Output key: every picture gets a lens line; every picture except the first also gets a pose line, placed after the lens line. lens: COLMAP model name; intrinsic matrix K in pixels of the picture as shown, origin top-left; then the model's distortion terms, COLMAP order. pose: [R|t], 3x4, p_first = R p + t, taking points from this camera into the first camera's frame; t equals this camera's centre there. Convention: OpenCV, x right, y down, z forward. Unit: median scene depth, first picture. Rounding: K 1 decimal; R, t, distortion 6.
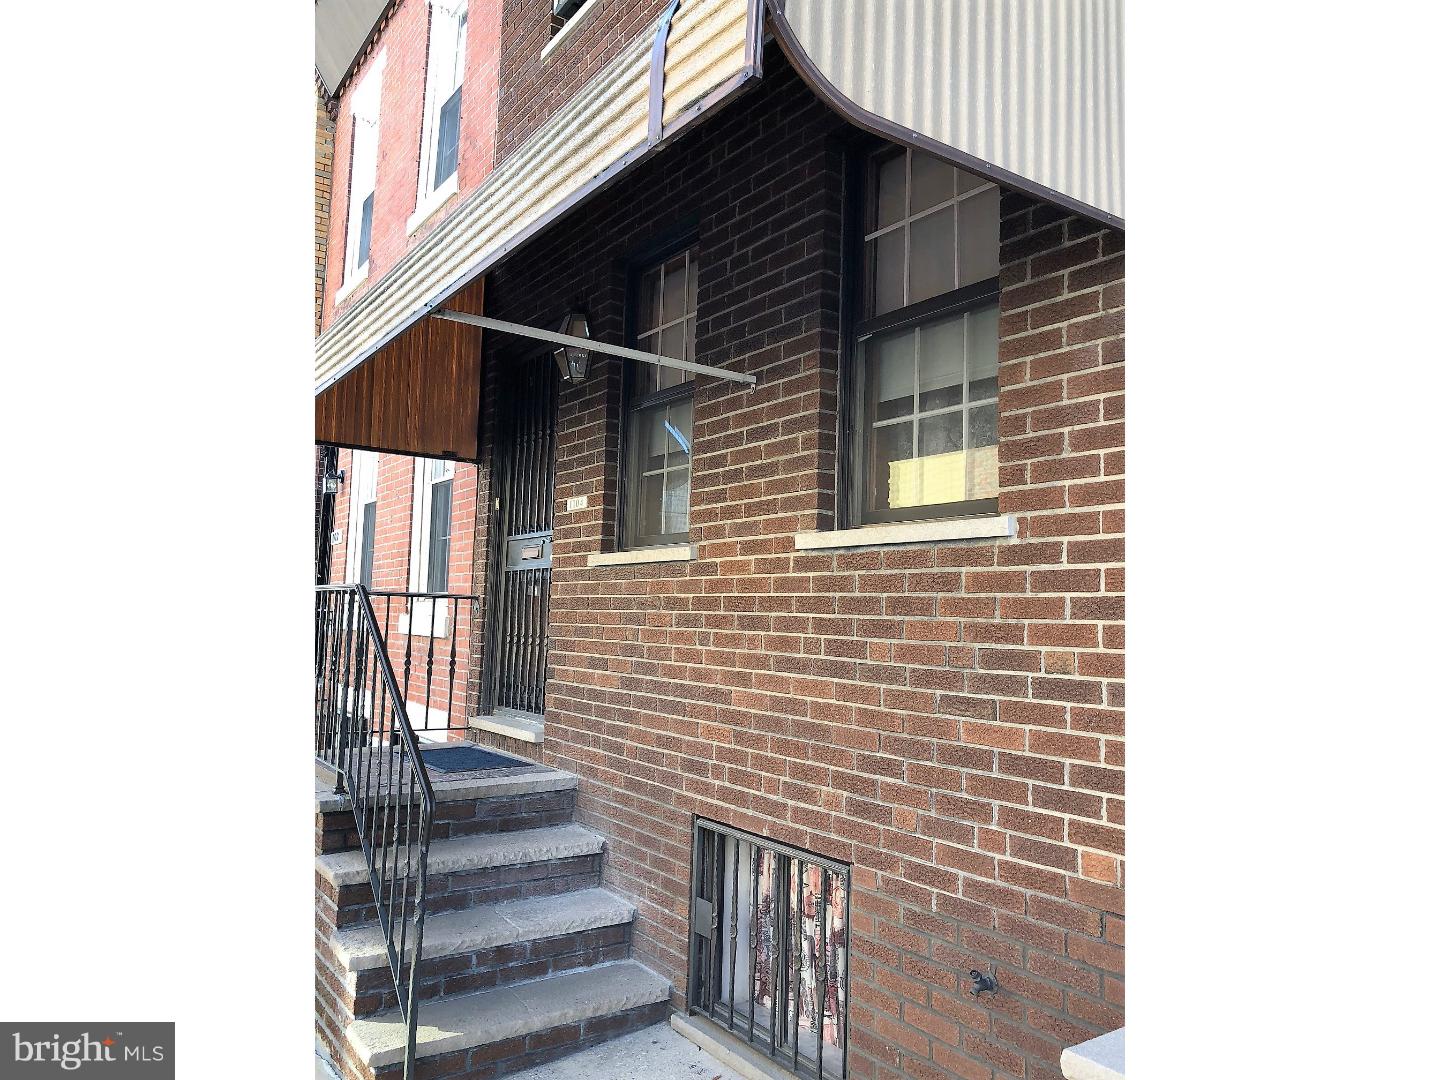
lens RADIAL K [[945.3, 0, 722.6], [0, 945.3, 517.6], [0, 0, 1]] dist [0.037253, -0.130929]
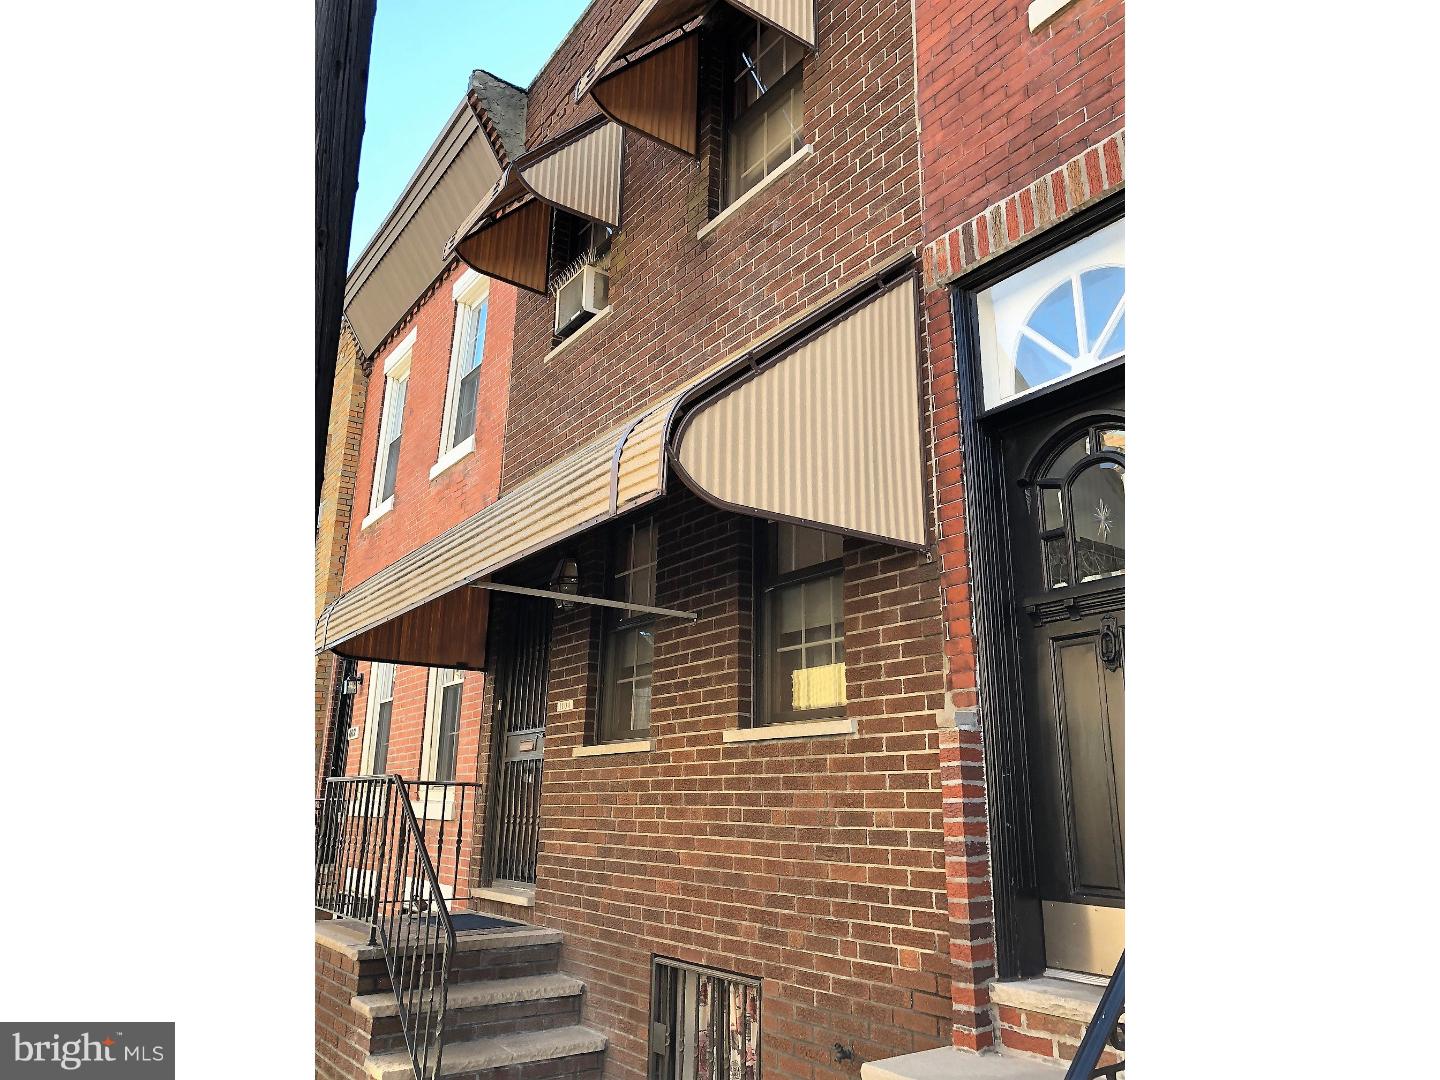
lens RADIAL K [[945.3, 0, 722.6], [0, 945.3, 517.6], [0, 0, 1]] dist [0.037253, -0.130929]
pose [[0.999856, -0.012259, 0.011713, 0.058059], [0.014263, 0.981649, -0.190161, -0.023451], [-0.009167, 0.190301, 0.981683, -0.381517]]
